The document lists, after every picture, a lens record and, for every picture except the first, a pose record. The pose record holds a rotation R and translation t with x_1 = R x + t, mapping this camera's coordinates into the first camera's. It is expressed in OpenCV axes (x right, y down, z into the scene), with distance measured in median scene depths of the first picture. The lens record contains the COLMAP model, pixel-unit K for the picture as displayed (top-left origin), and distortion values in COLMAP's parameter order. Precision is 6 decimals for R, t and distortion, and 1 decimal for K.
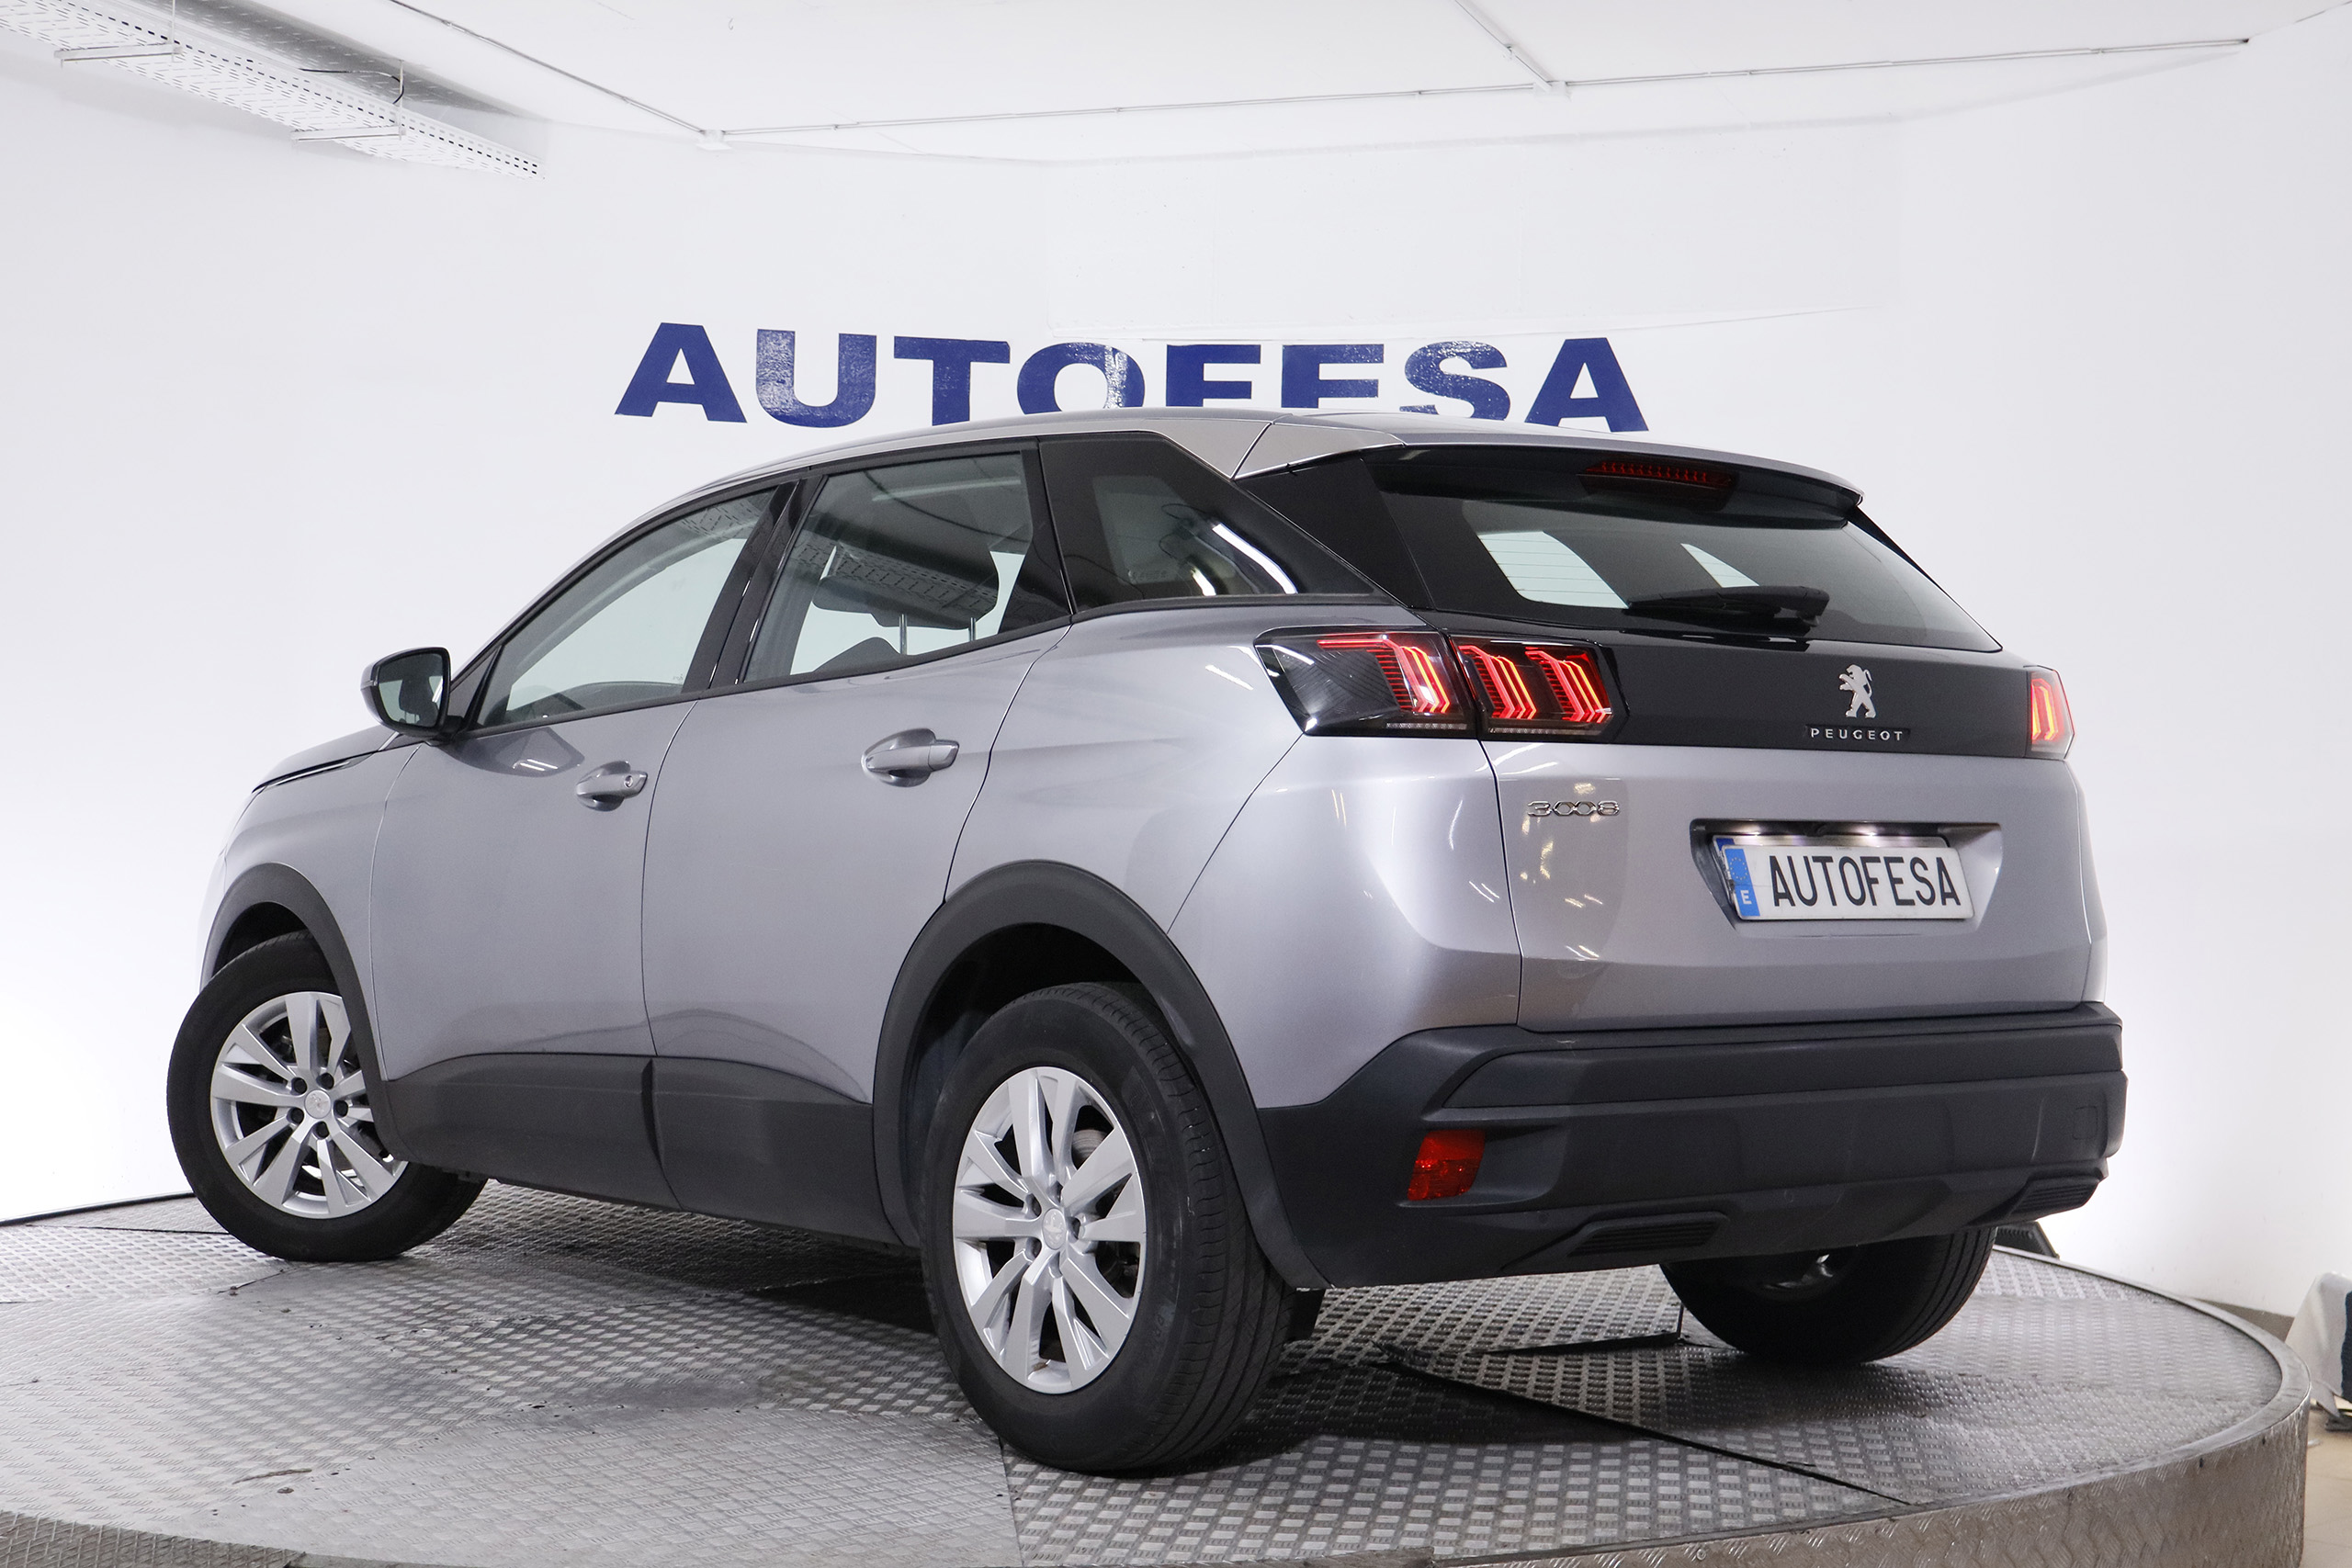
lens RADIAL K [[3509.0, 0, 1174.0], [0, 3509.0, 770.0], [0, 0, 1]] dist [0.177911, 0.000000]
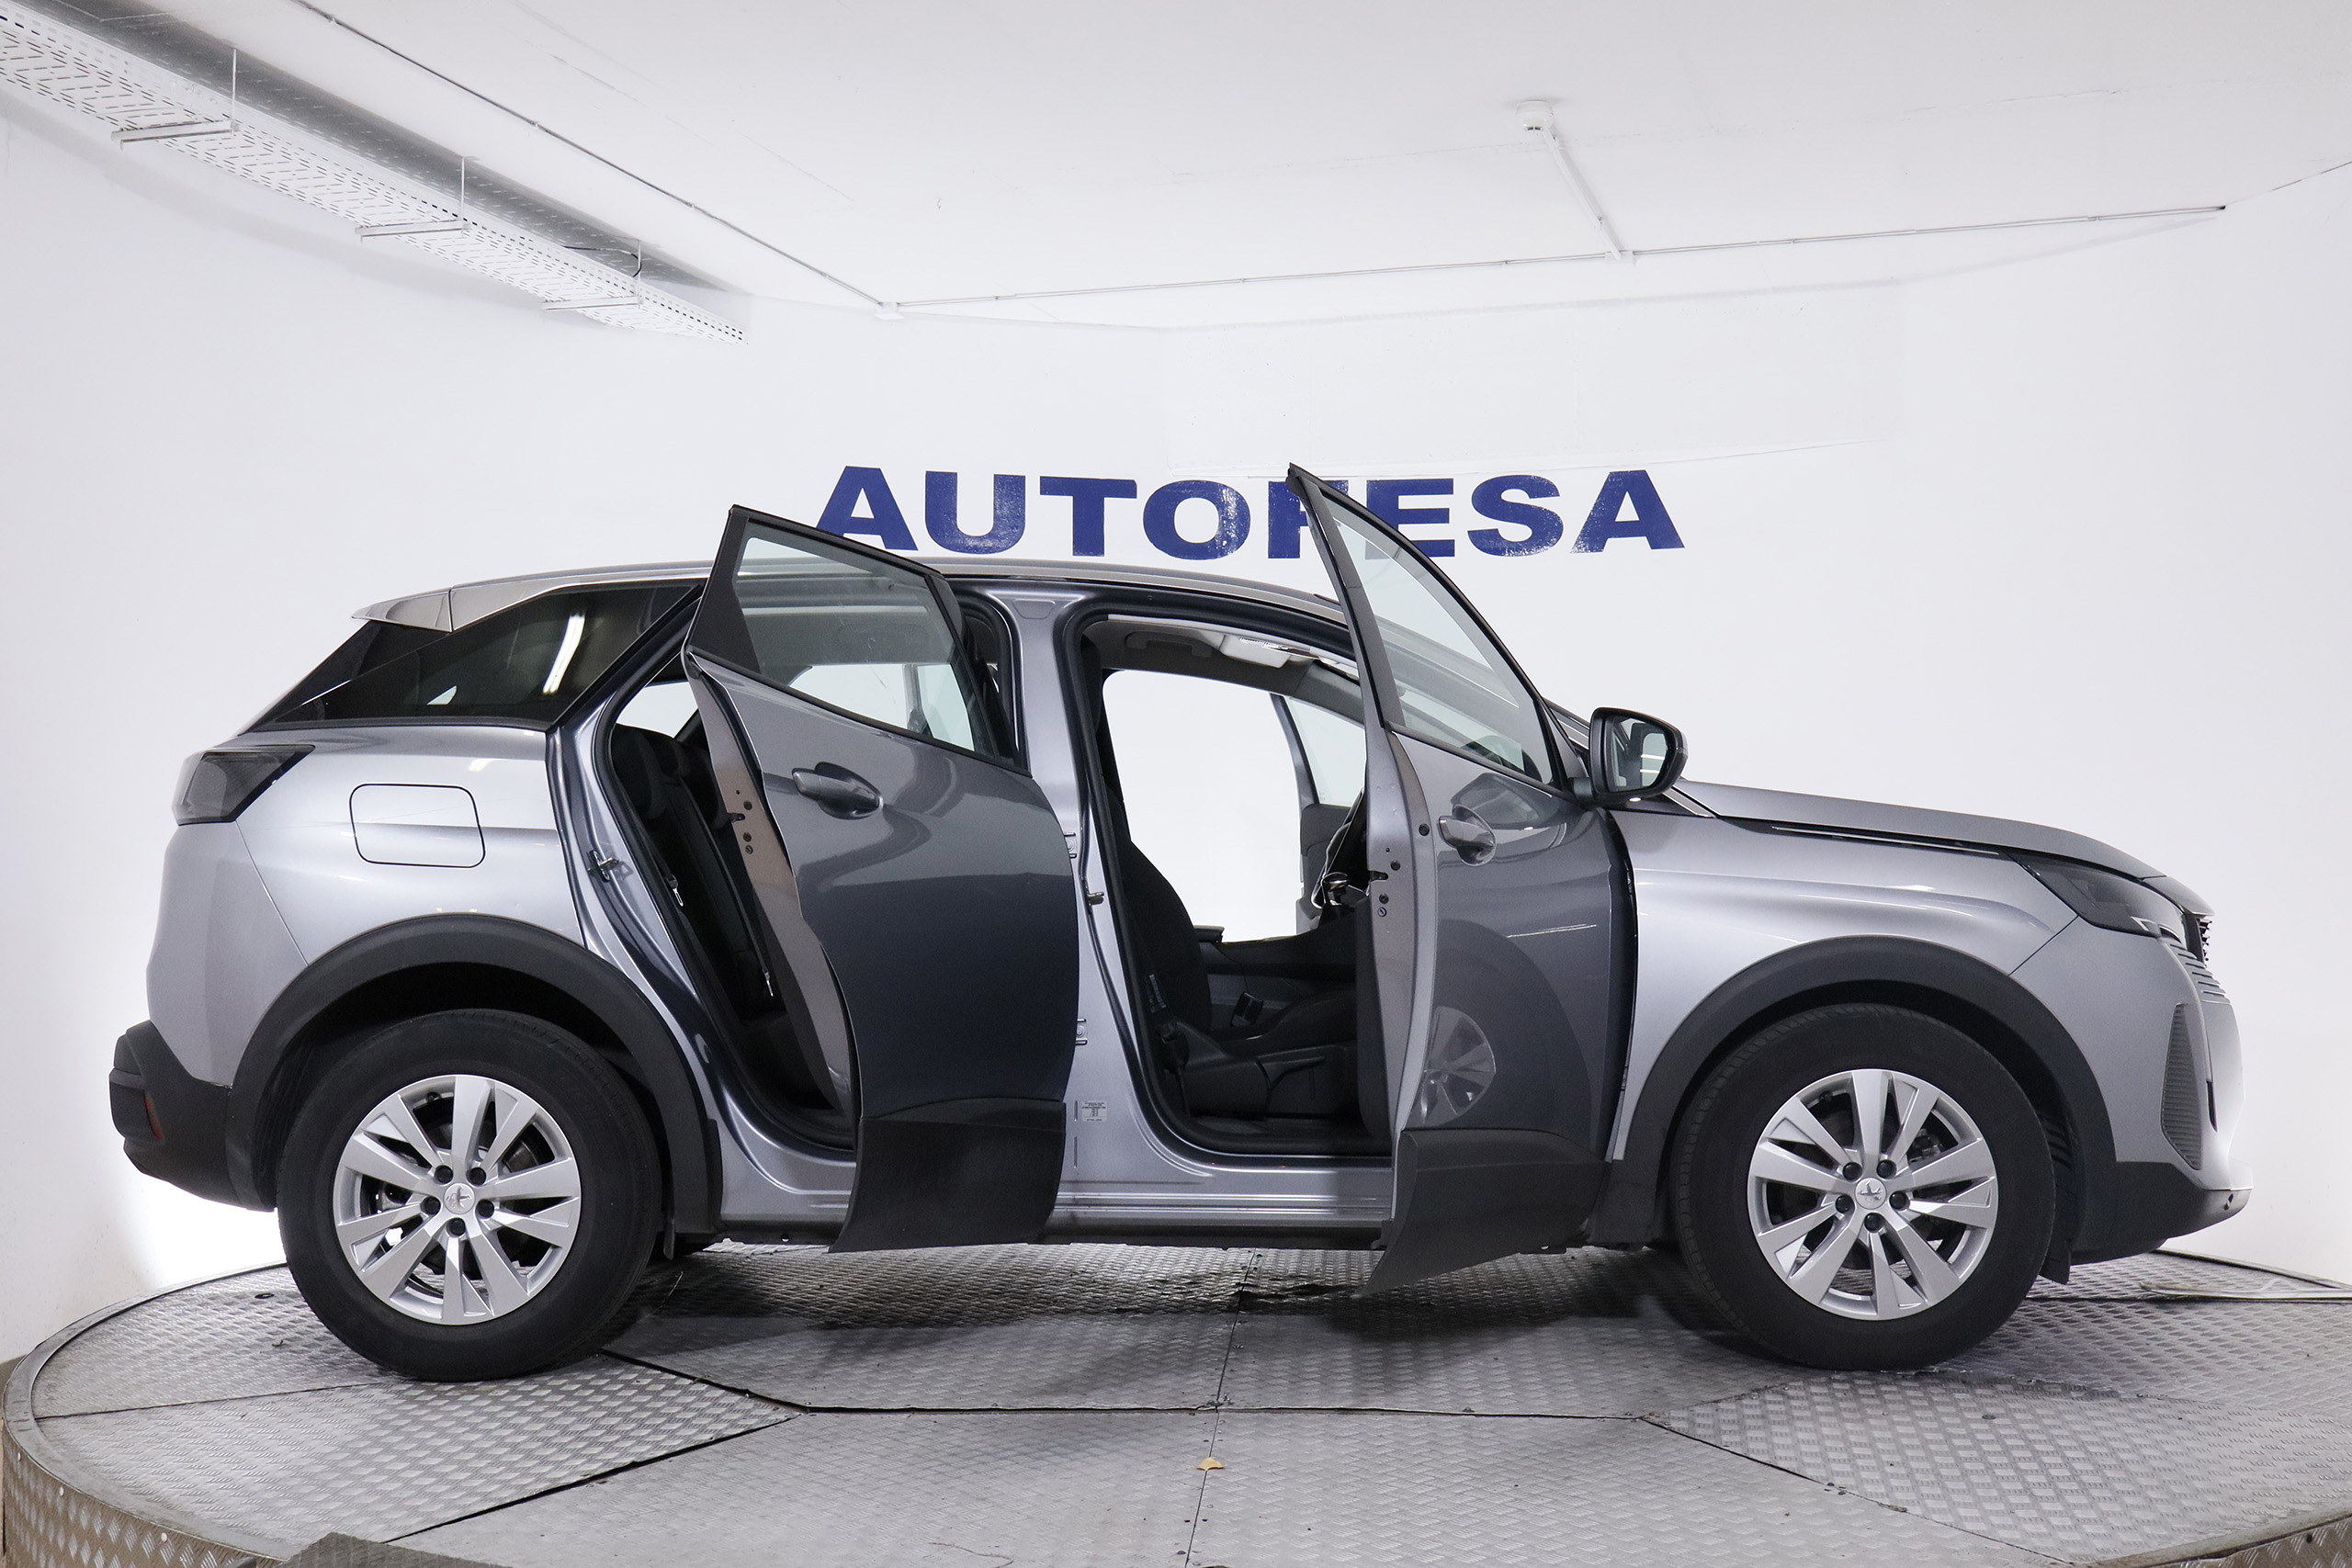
lens RADIAL K [[2705.8, 0, 1153.3], [0, 2705.8, 814.9], [0, 0, 1]] dist [0.174611, 0.000000]
pose [[0.997913, -0.015710, 0.062636, -0.110396], [0.016585, 0.999772, -0.013471, 0.003830], [-0.062410, 0.014481, 0.997946, 0.098704]]
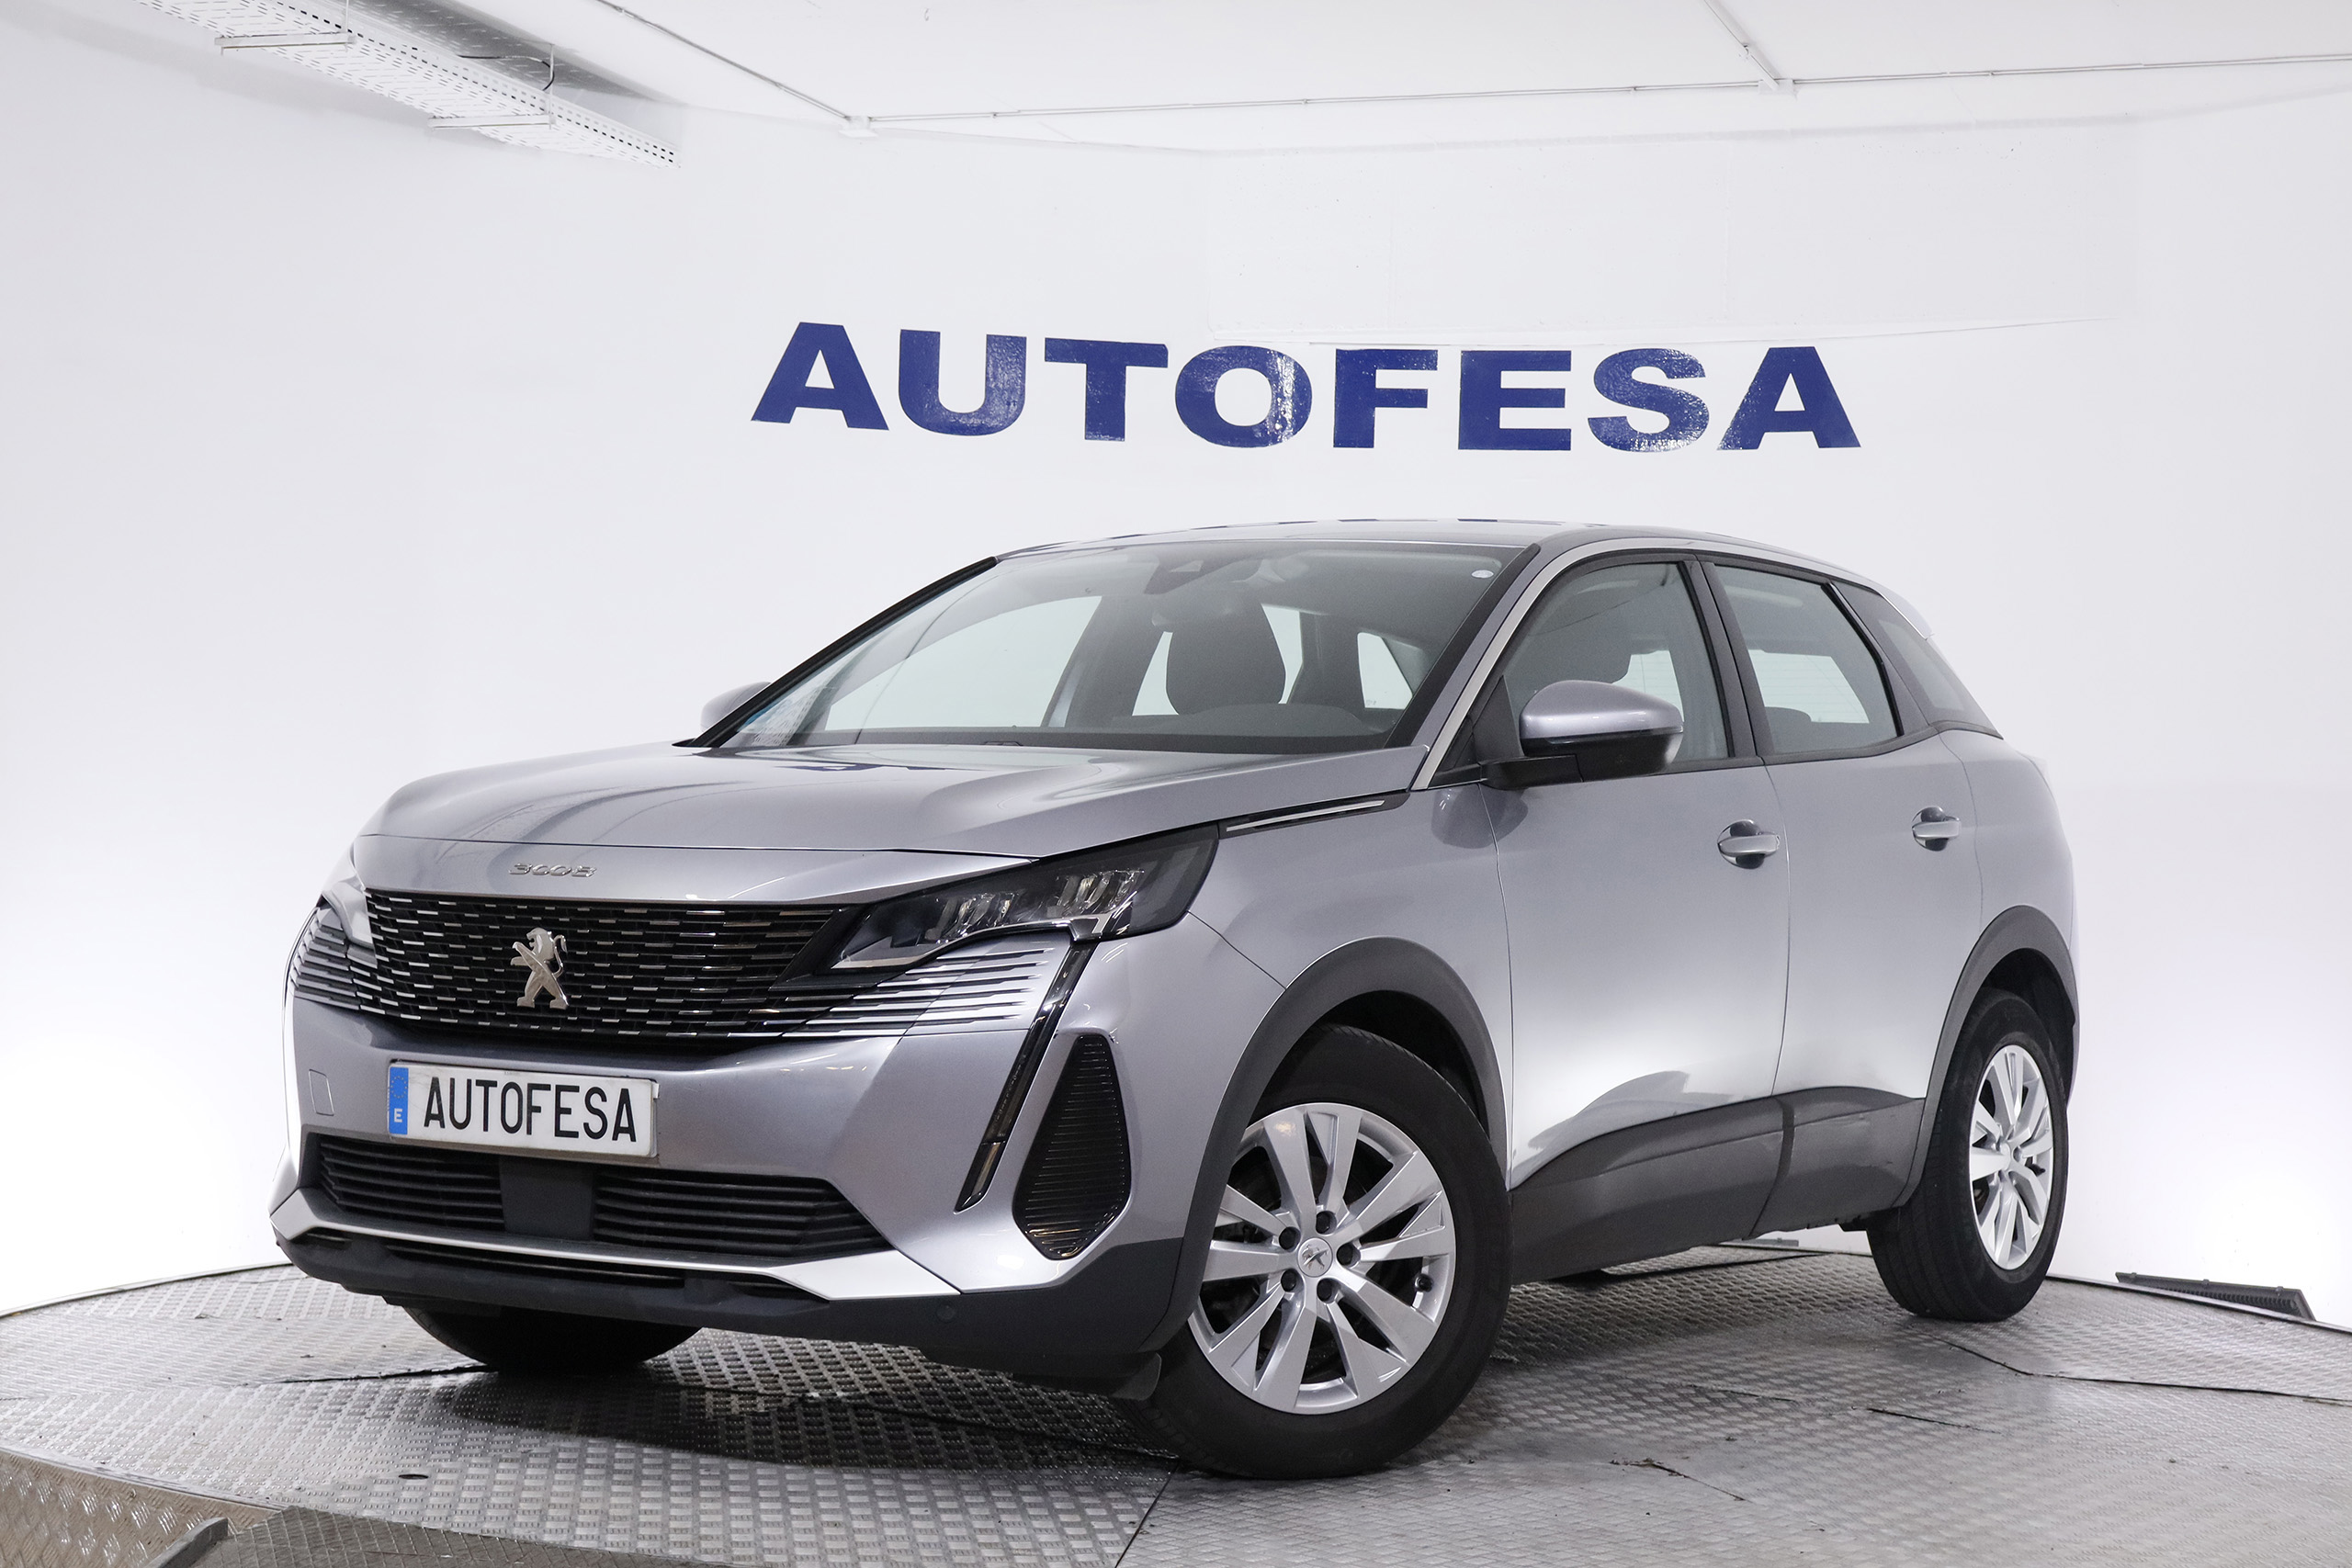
lens RADIAL K [[4260.4, 0, 1155.2], [0, 4260.4, 792.0], [0, 0, 1]] dist [0.221874, 0.000000]
pose [[0.998849, 0.004576, 0.047751, -0.114037], [-0.004460, 0.999987, -0.002547, -0.000531], [-0.047762, 0.002331, 0.998856, -0.140512]]
